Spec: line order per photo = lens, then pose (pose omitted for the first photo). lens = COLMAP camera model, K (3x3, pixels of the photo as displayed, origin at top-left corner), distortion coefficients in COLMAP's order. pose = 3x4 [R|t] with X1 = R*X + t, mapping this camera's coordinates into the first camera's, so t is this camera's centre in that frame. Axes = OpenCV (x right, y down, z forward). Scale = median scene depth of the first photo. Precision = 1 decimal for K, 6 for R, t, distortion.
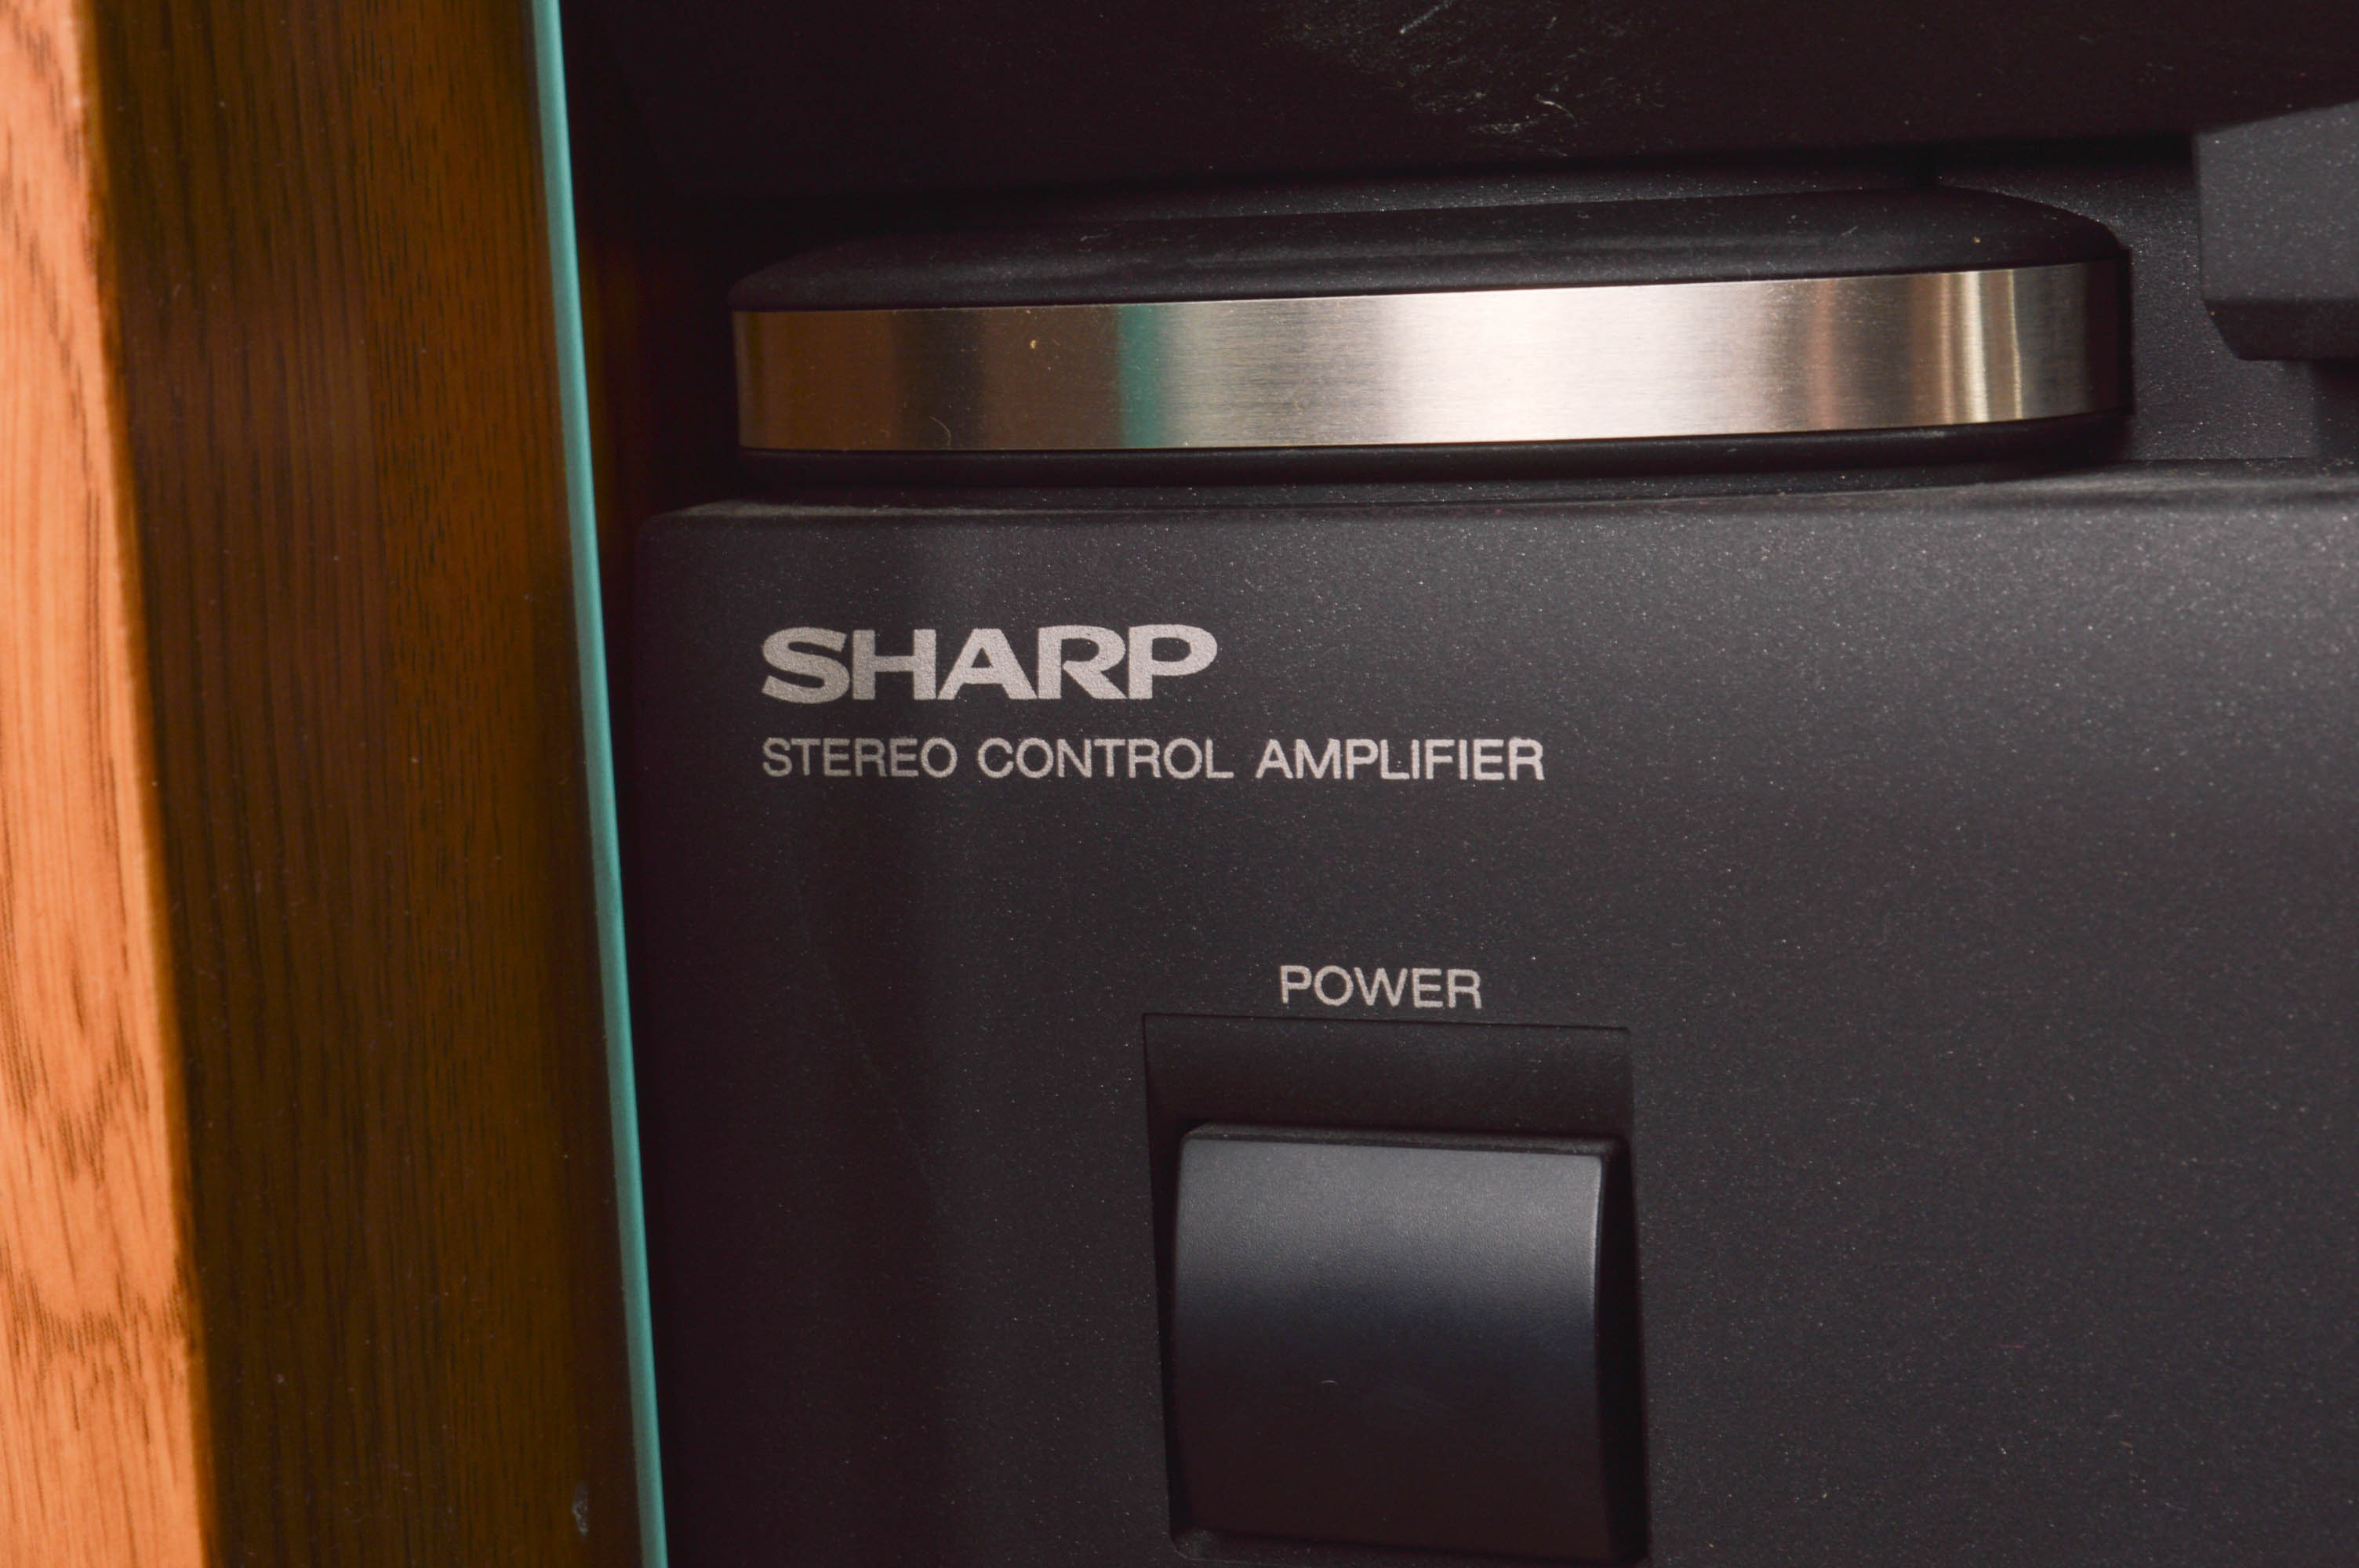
lens RADIAL K [[5302.0, 0, 1179.5], [0, 5302.0, 784.0], [0, 0, 1]] dist [0.012869, 0.135661]
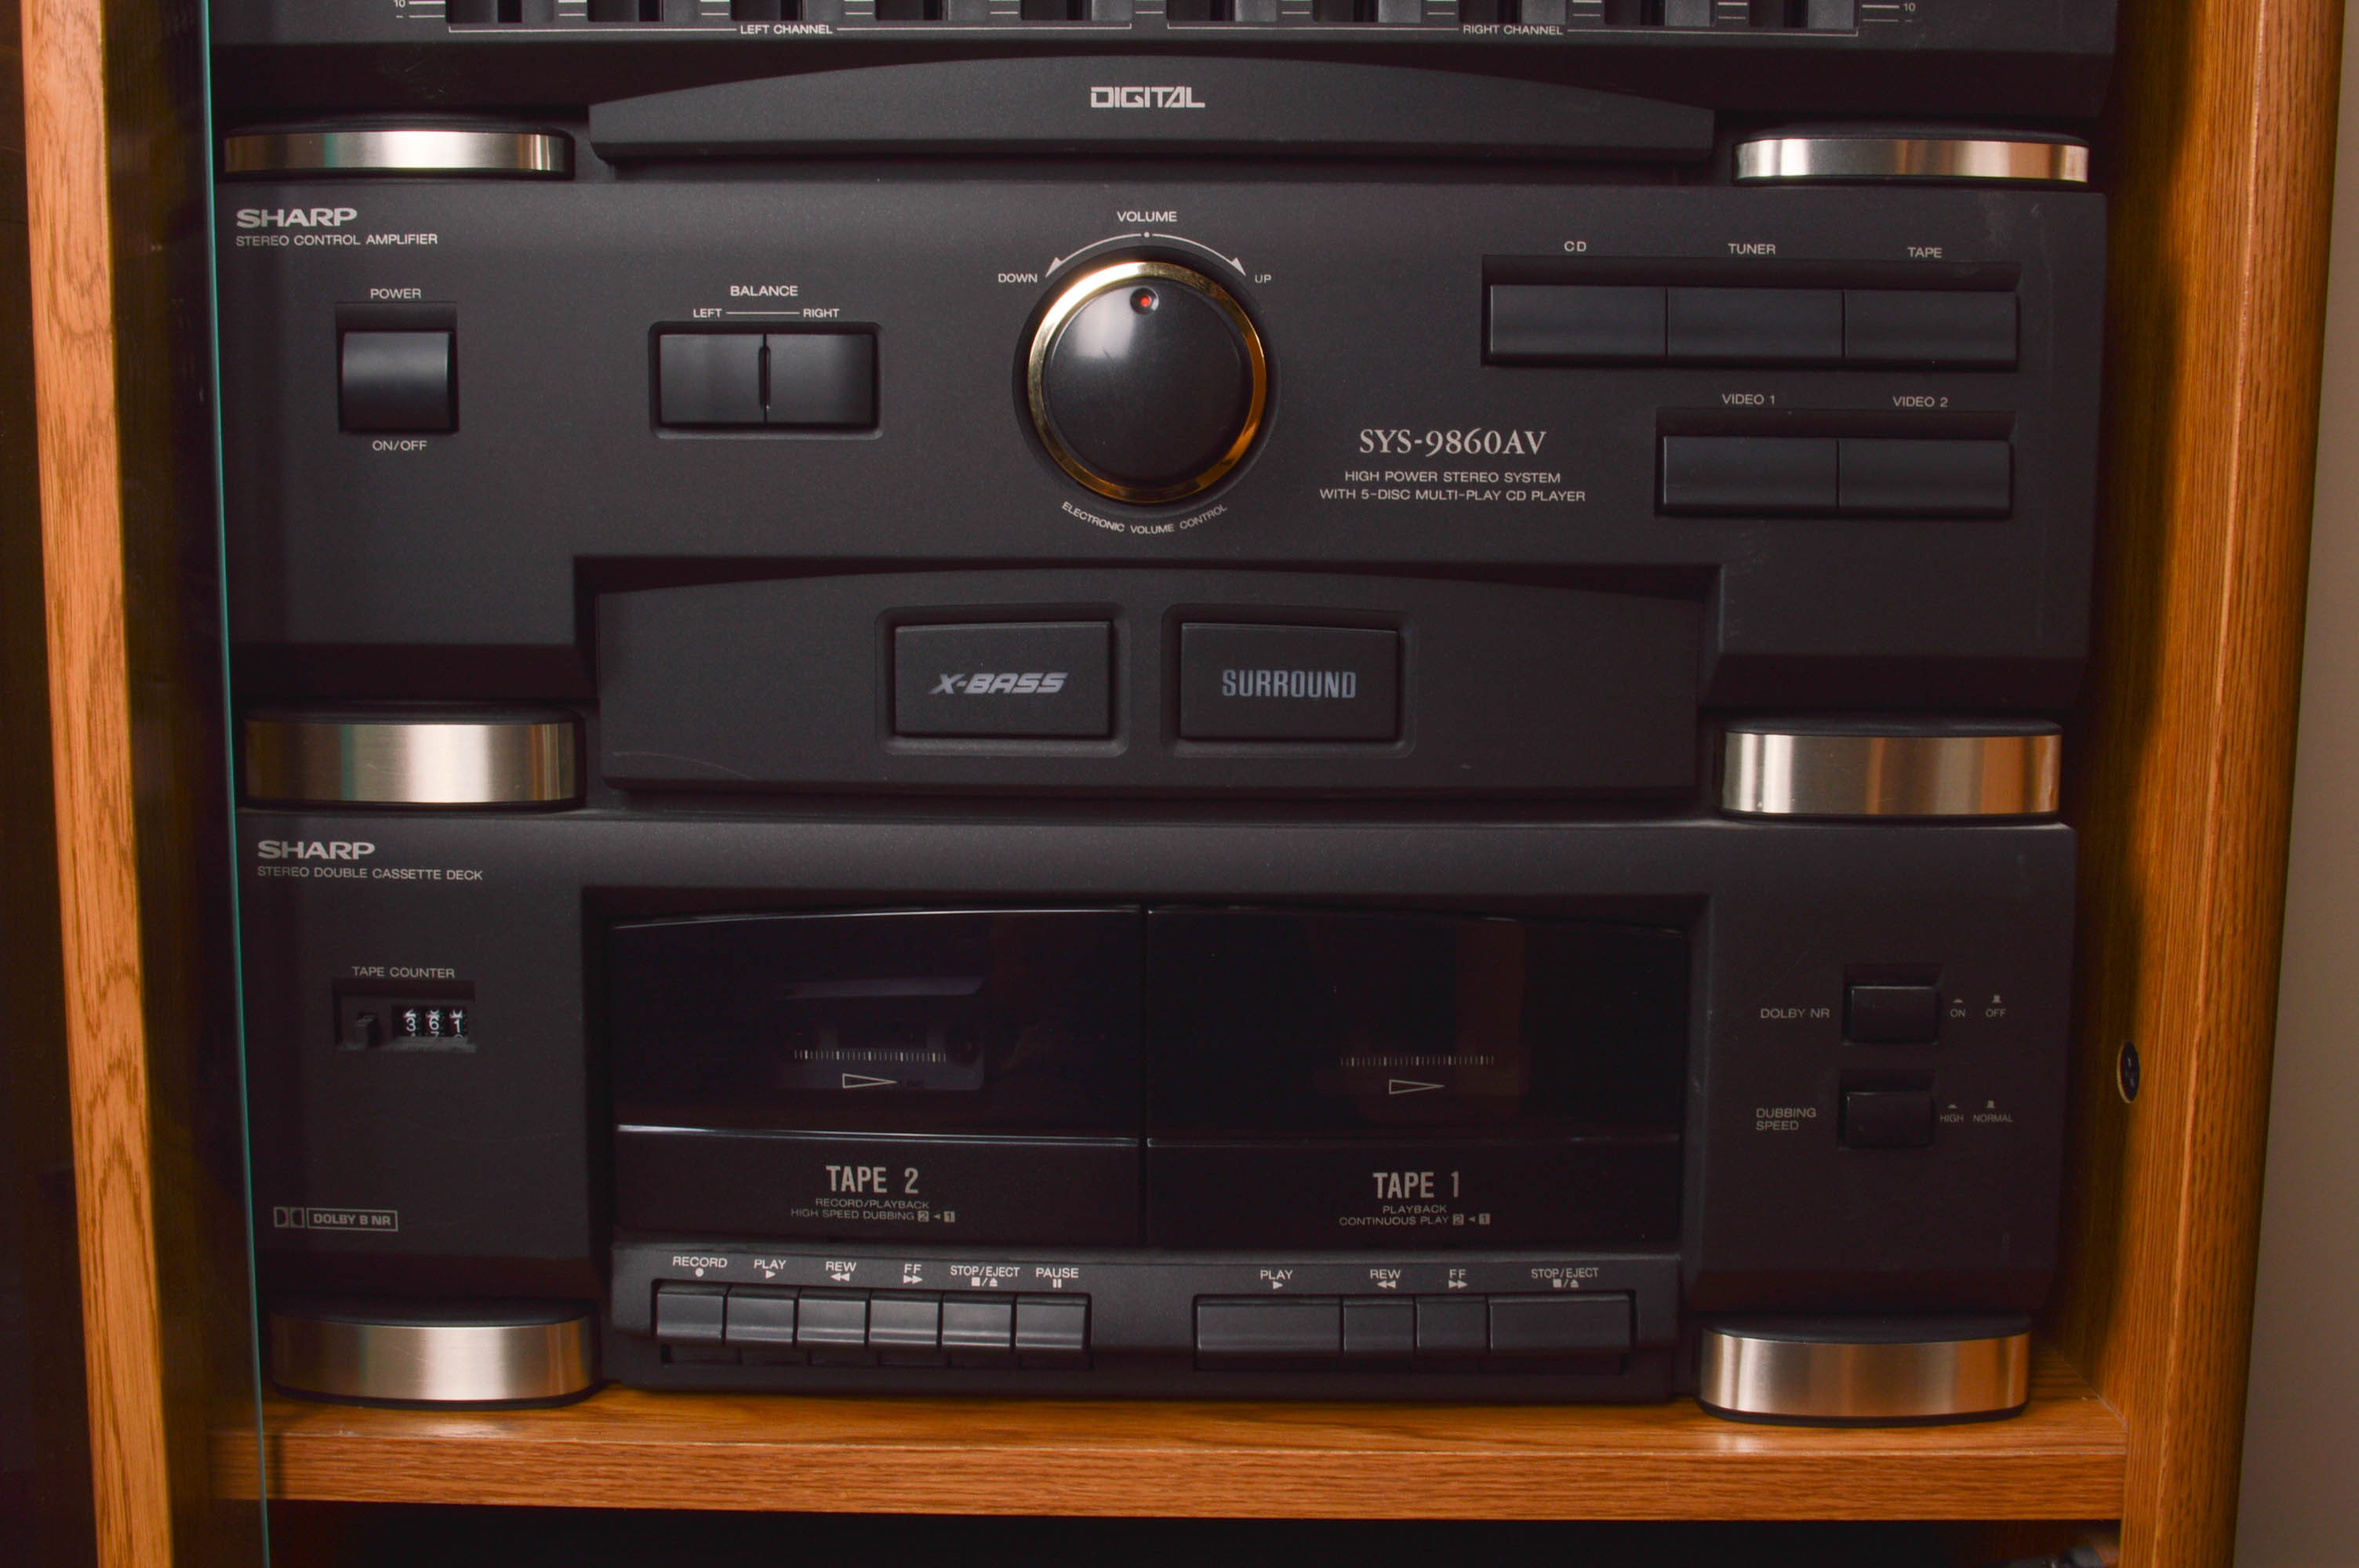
lens RADIAL K [[2550.6, 0, 1196.2], [0, 2550.6, 784.1], [0, 0, 1]] dist [-0.065834, 0.016420]
pose [[0.918091, 0.009064, 0.396266, -0.172644], [-0.004660, 0.999916, -0.012076, 0.451923], [-0.396342, 0.009240, 0.918056, -1.114517]]
